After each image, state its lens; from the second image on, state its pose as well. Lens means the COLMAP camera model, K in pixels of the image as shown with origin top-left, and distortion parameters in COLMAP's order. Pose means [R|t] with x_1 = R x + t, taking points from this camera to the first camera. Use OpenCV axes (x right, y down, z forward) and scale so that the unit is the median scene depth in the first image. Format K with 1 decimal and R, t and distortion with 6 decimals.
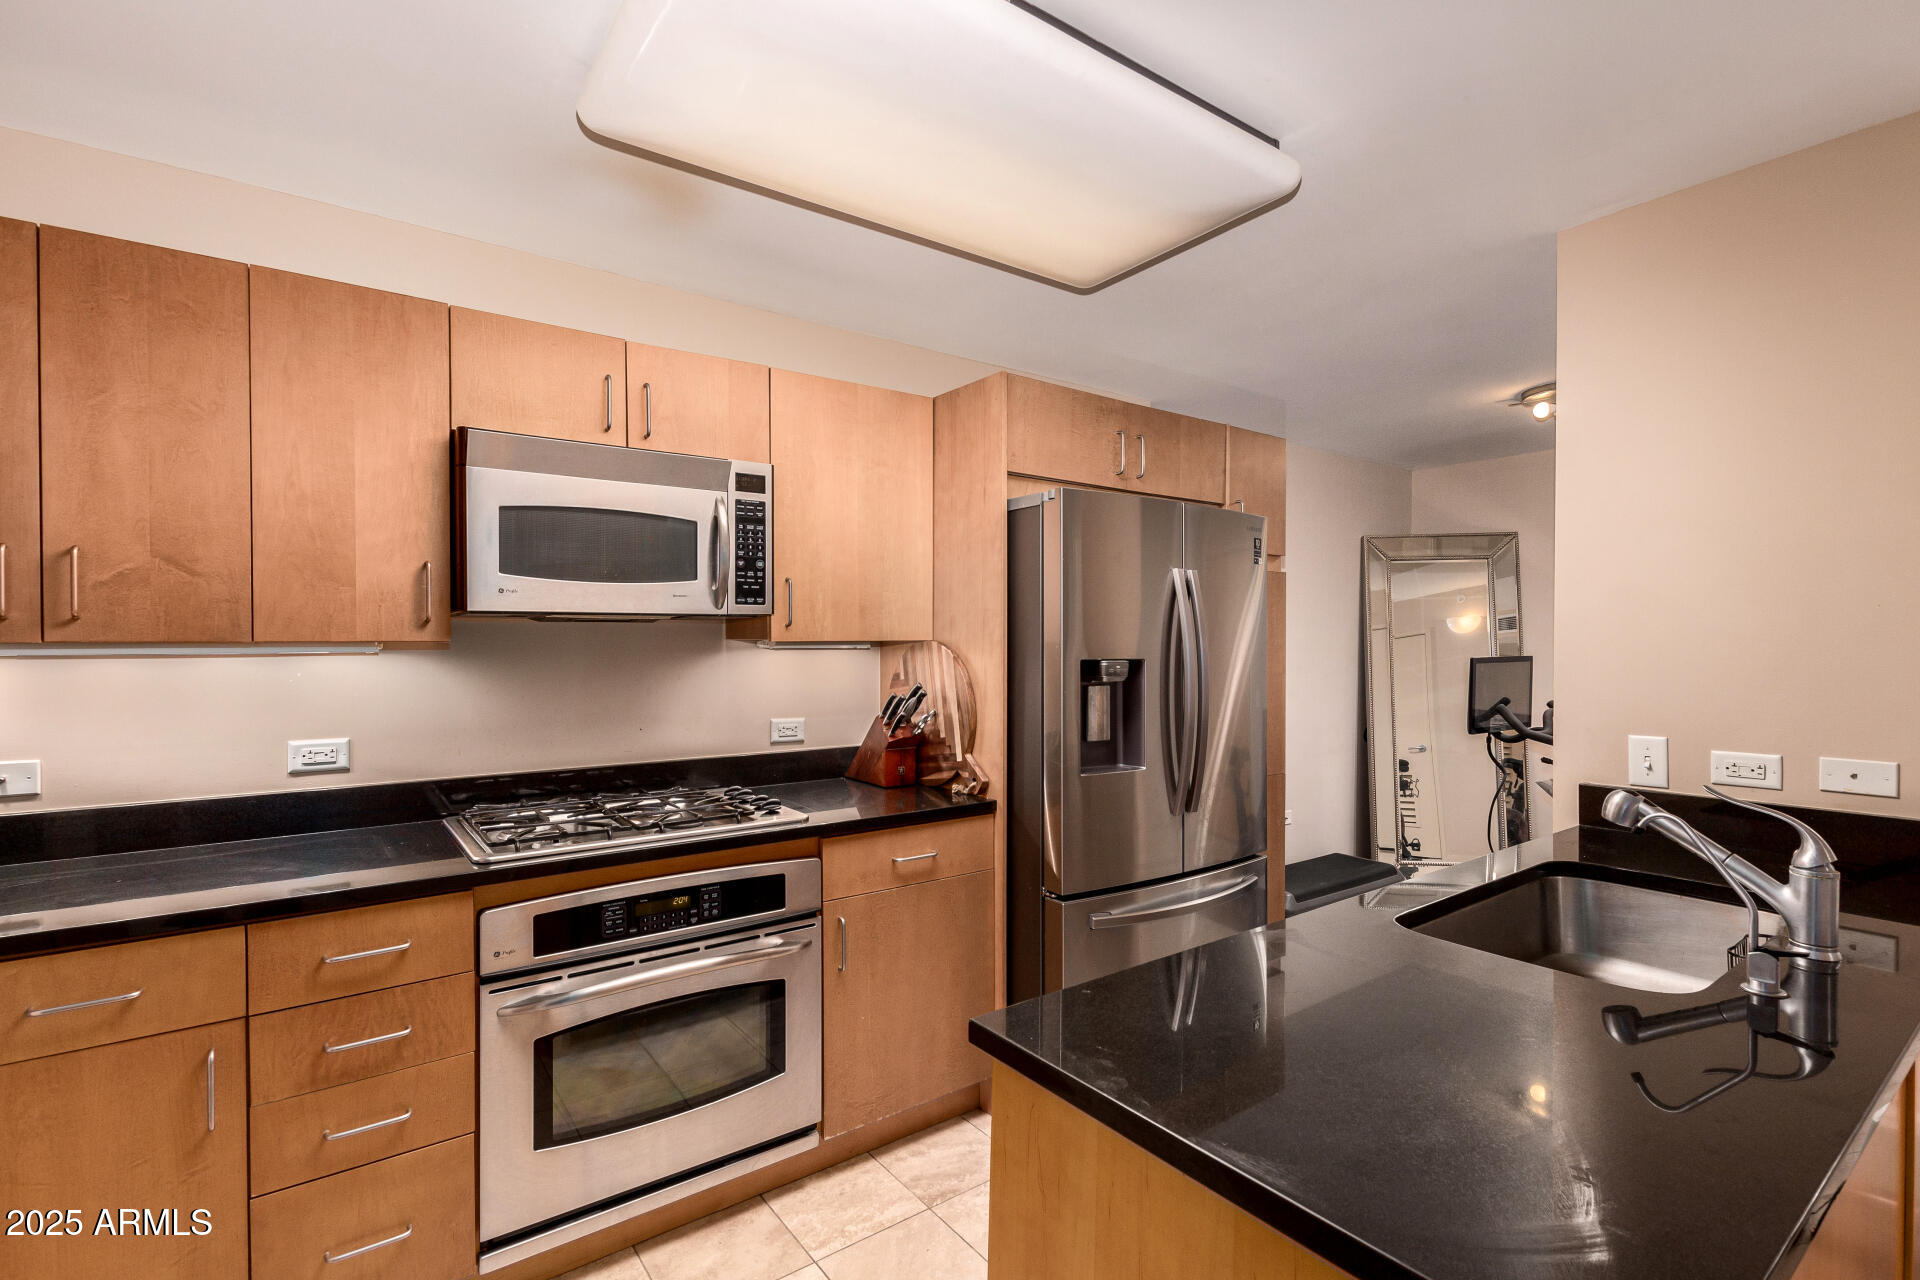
lens RADIAL K [[890.0, 0, 959.3], [0, 890.0, 645.7], [0, 0, 1]] dist [0.018510, 0.000077]
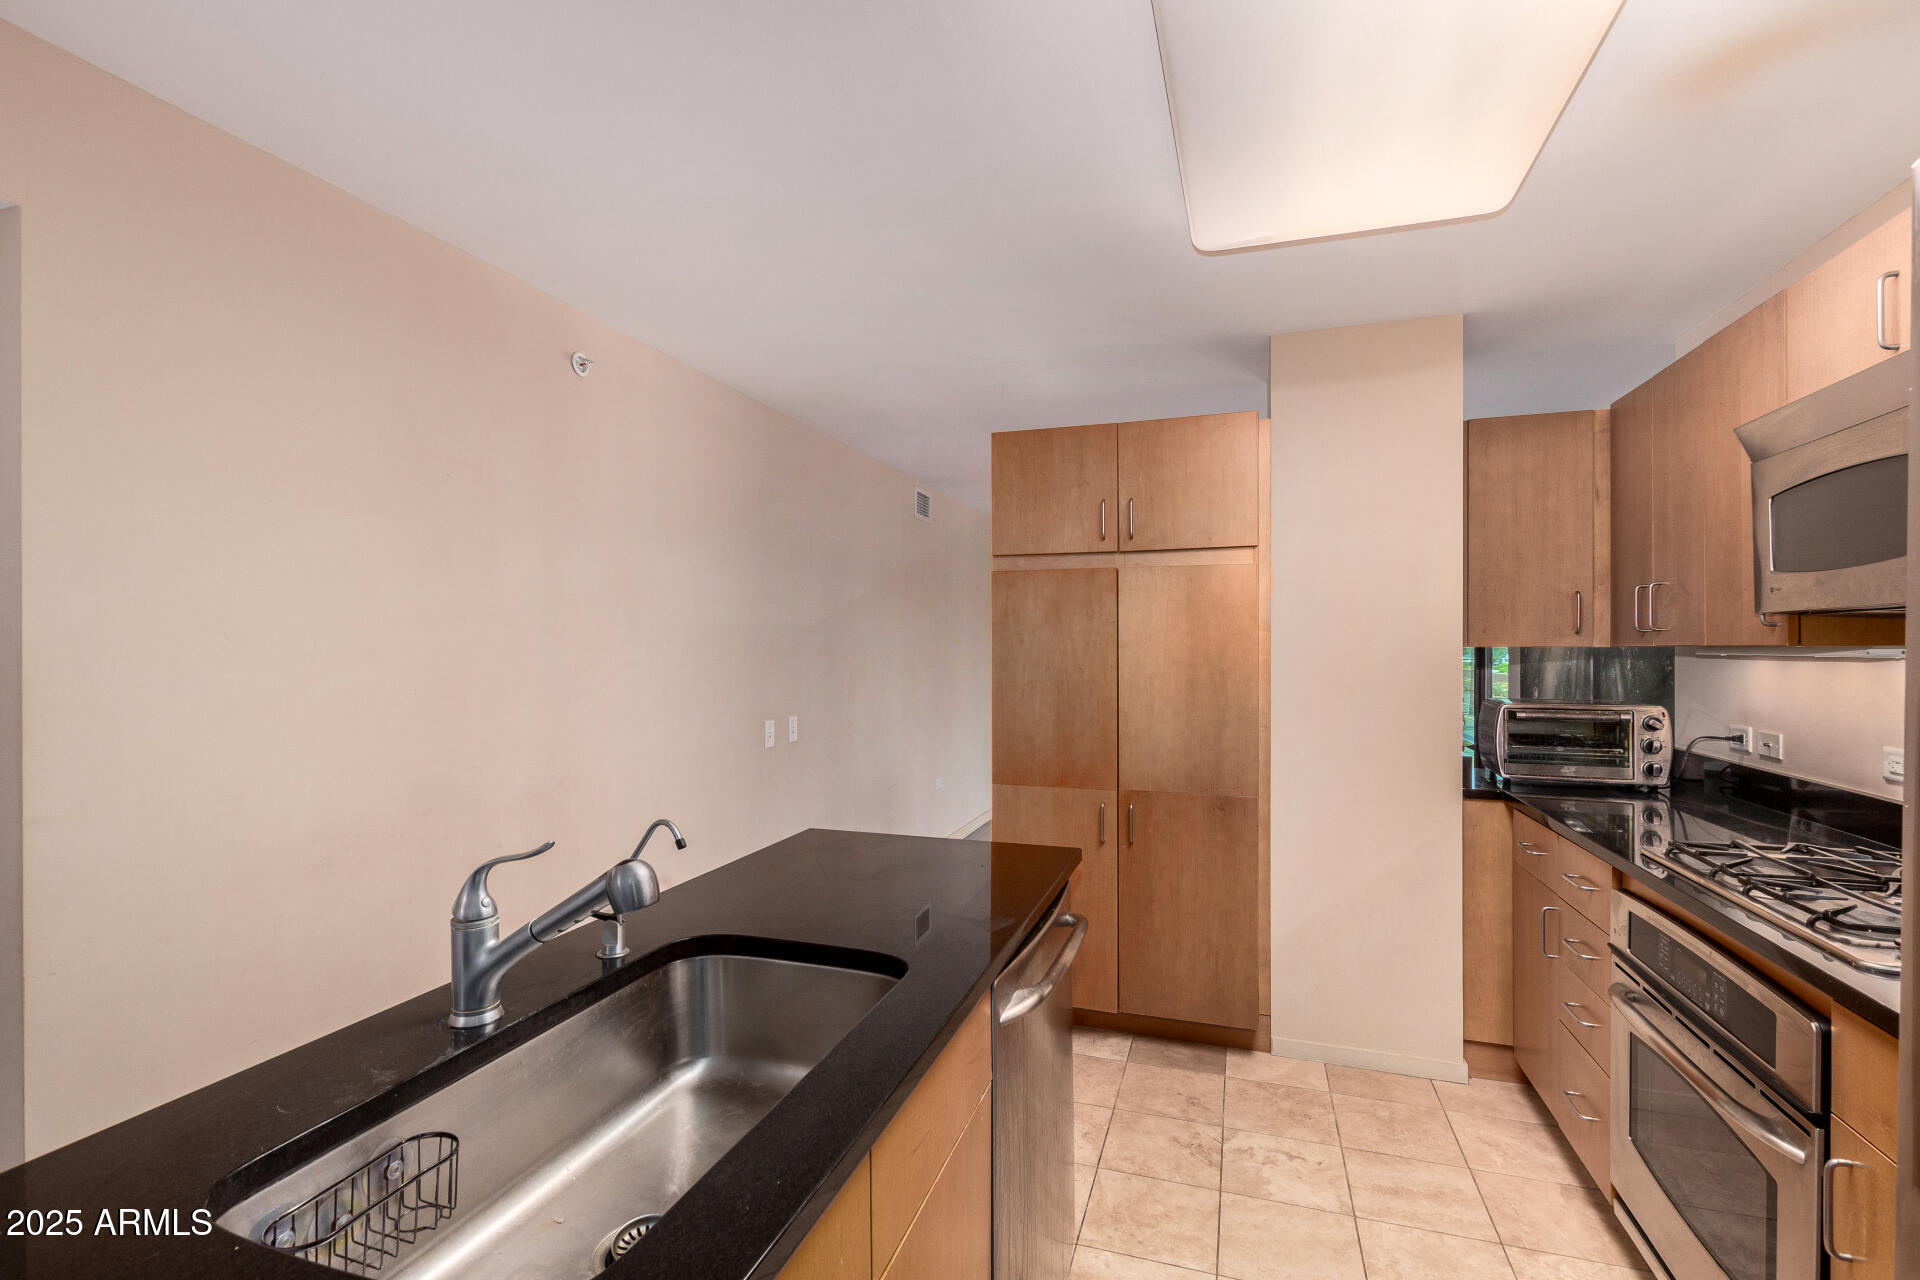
lens RADIAL K [[890.0, 0, 955.1], [0, 890.0, 639.1], [0, 0, 1]] dist [0.018510, 0.000077]
pose [[-0.814653, -0.004537, -0.579932, 0.541138], [-0.004420, 0.999989, -0.001615, -0.003109], [0.579932, 0.001248, -0.814664, 0.994107]]
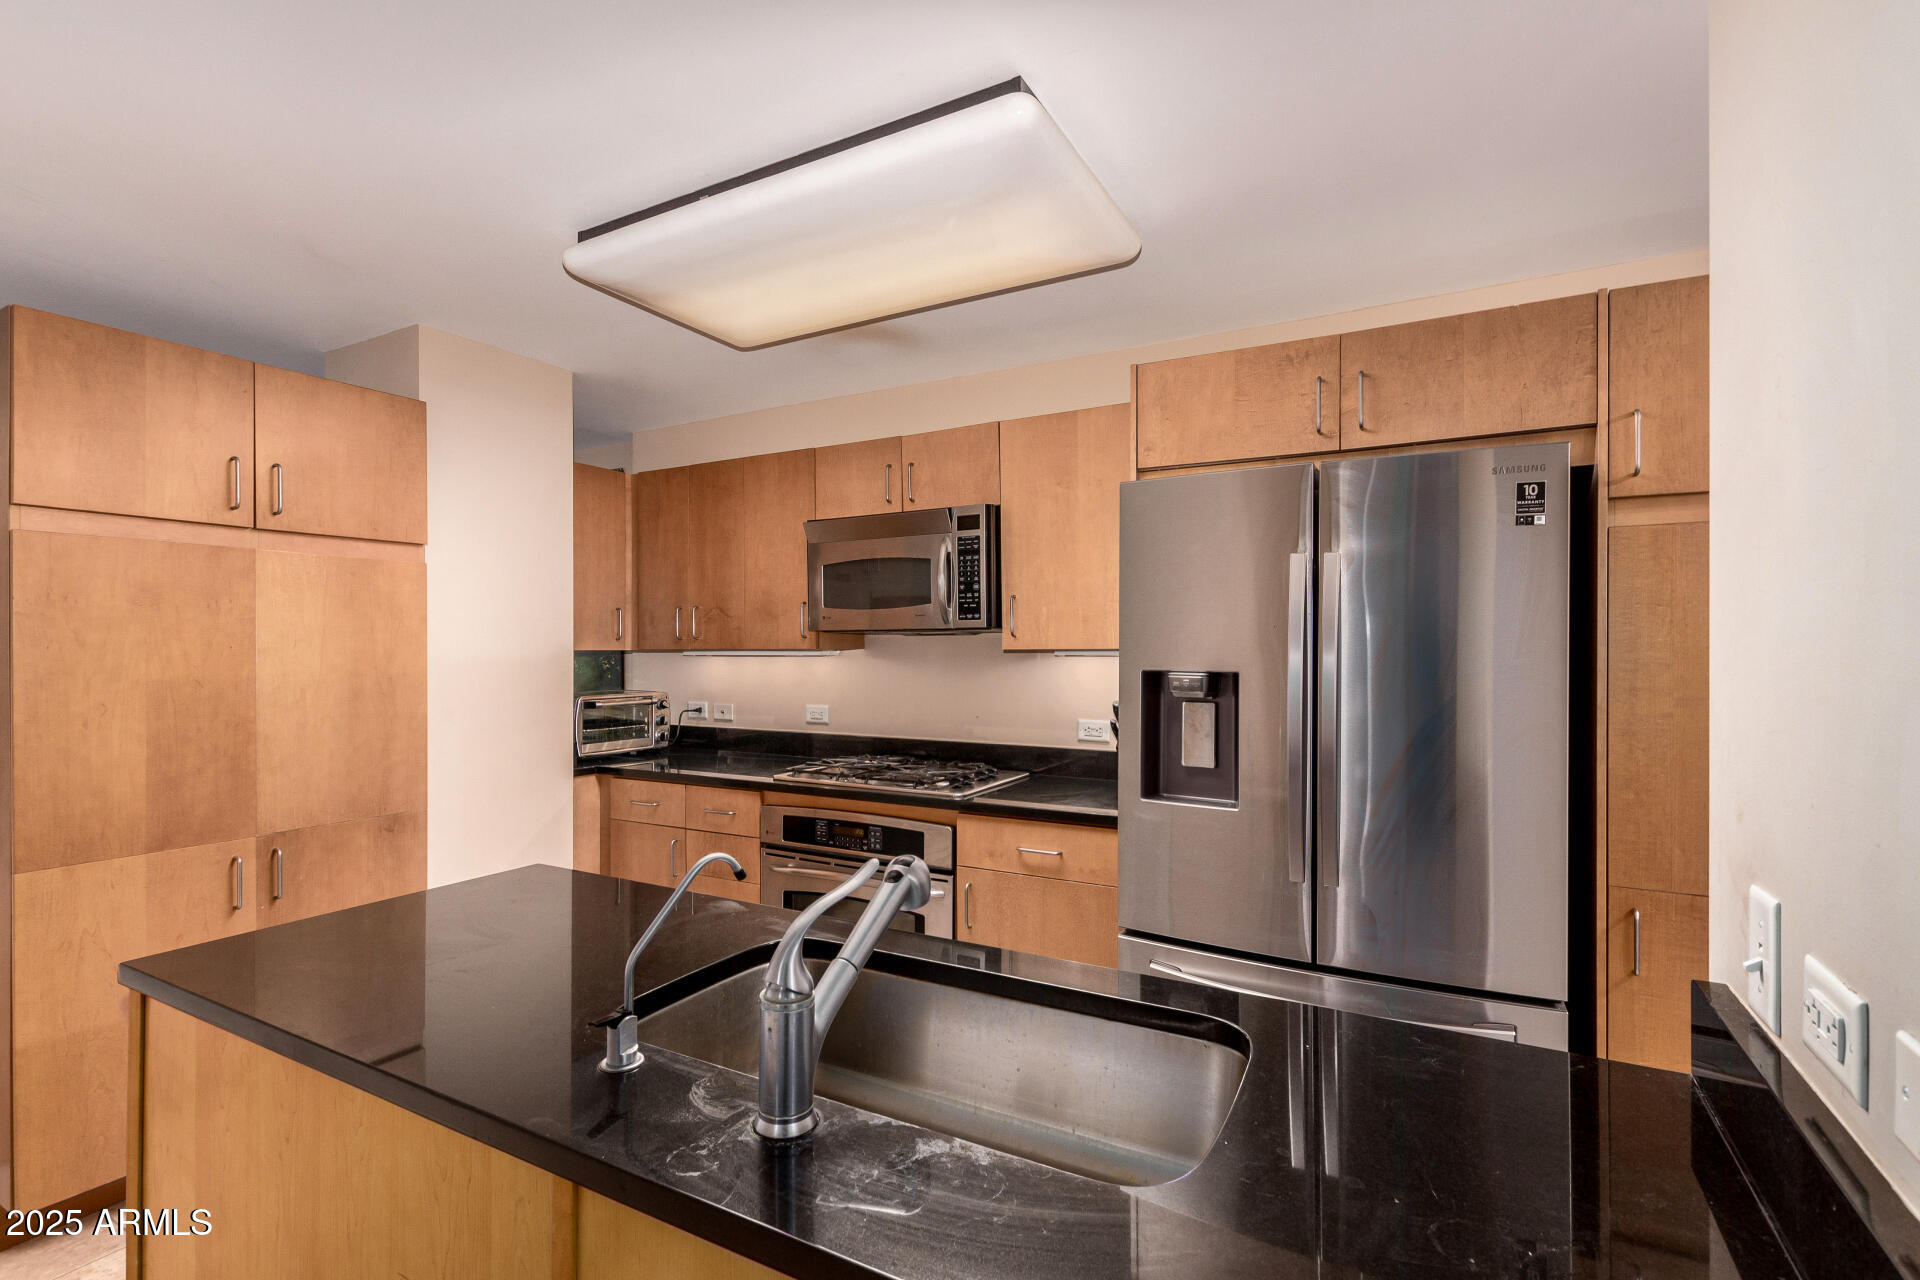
lens RADIAL K [[890.0, 0, 955.5], [0, 890.0, 646.0], [0, 0, 1]] dist [0.018510, 0.000077]
pose [[0.414687, -0.001688, -0.909963, 0.818309], [-0.008374, 0.999949, -0.005671, -0.001998], [0.909926, 0.009972, 0.414652, 0.430502]]
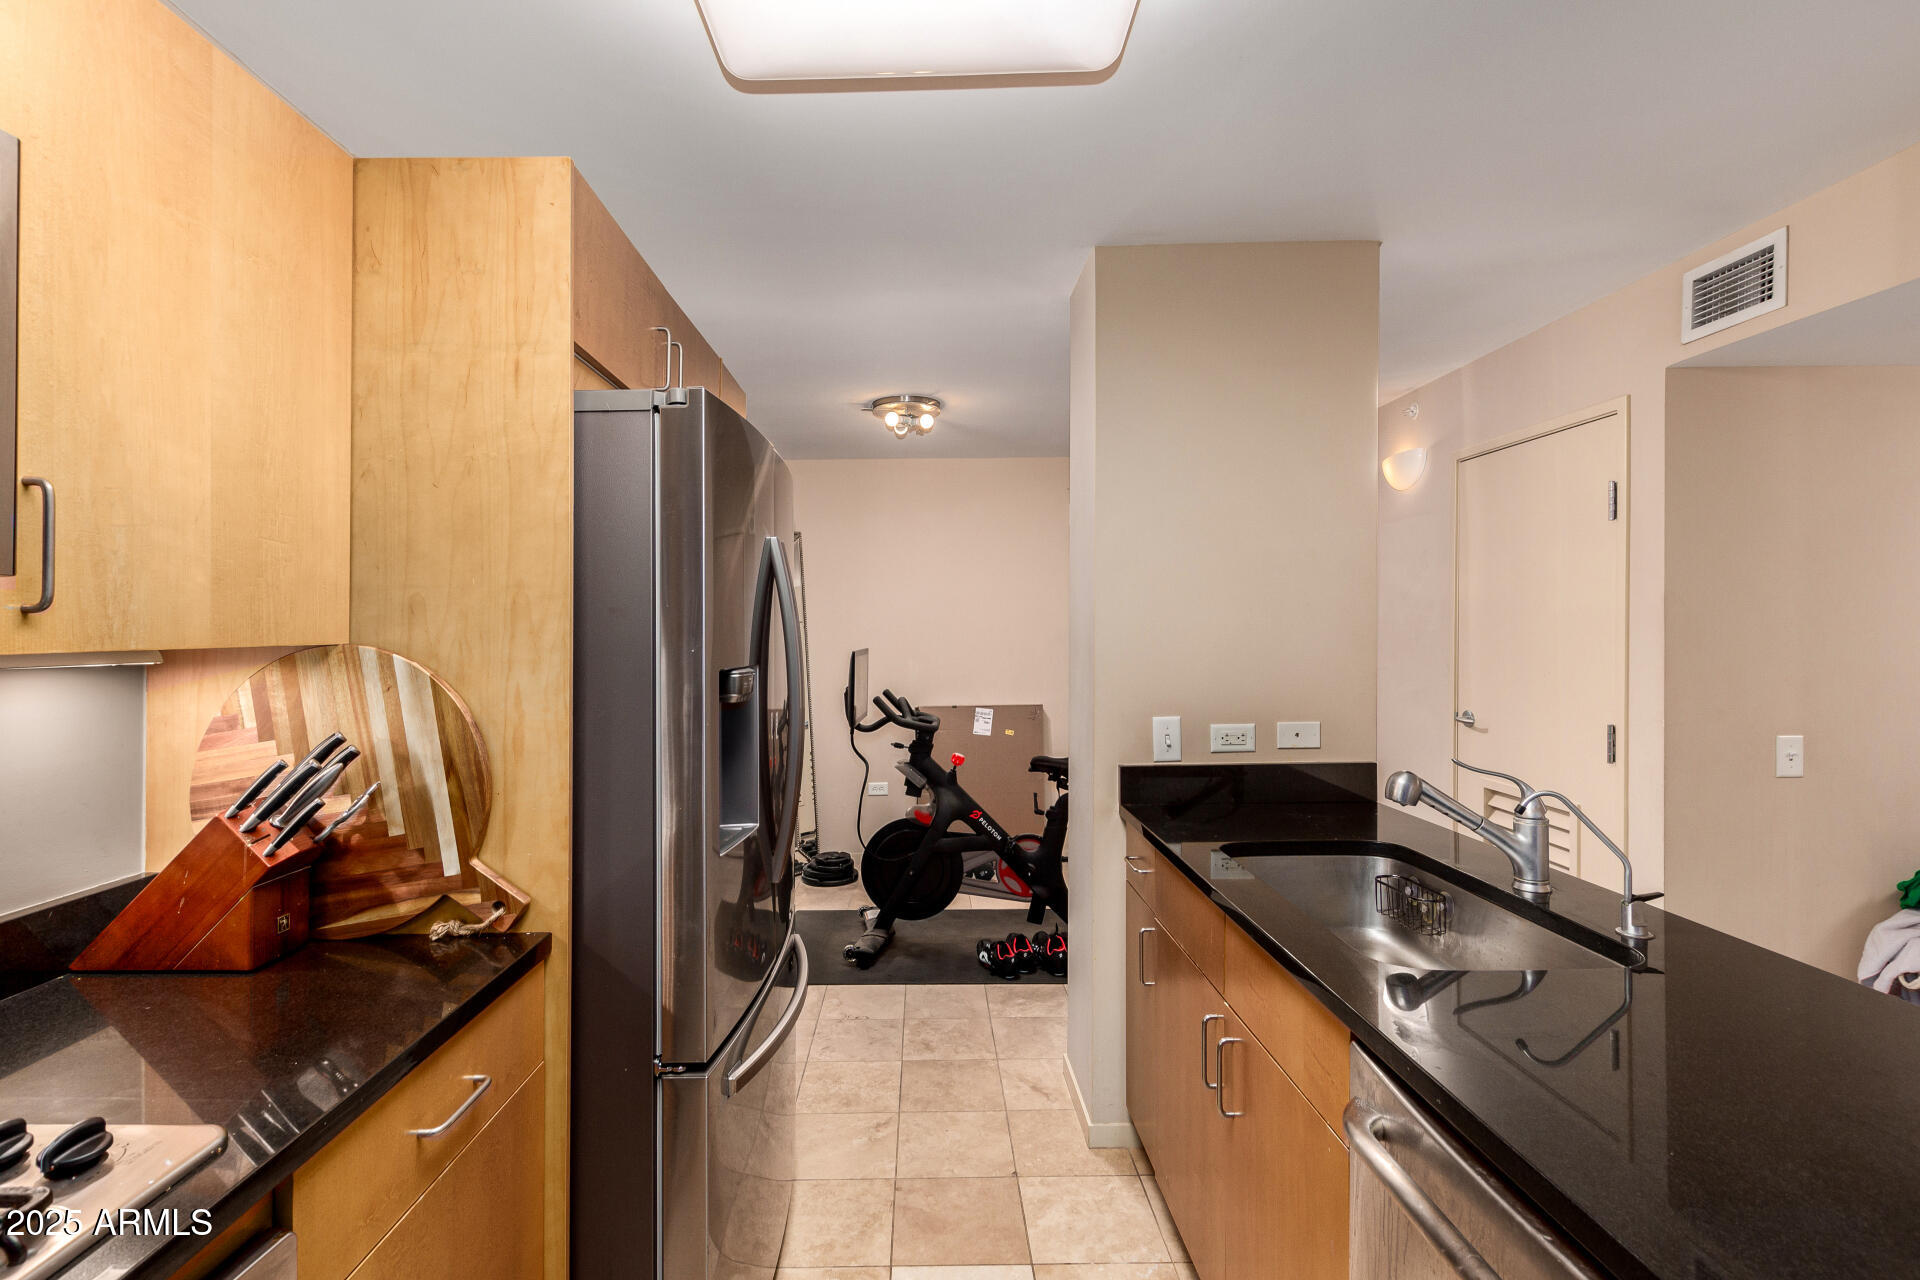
lens RADIAL K [[890.0, 0, 958.6], [0, 890.0, 630.8], [0, 0, 1]] dist [0.018510, 0.000077]
pose [[0.591429, -0.006118, 0.806334, -0.252010], [0.014995, 0.999882, -0.003412, -0.007153], [-0.806218, 0.014109, 0.591450, 0.461558]]
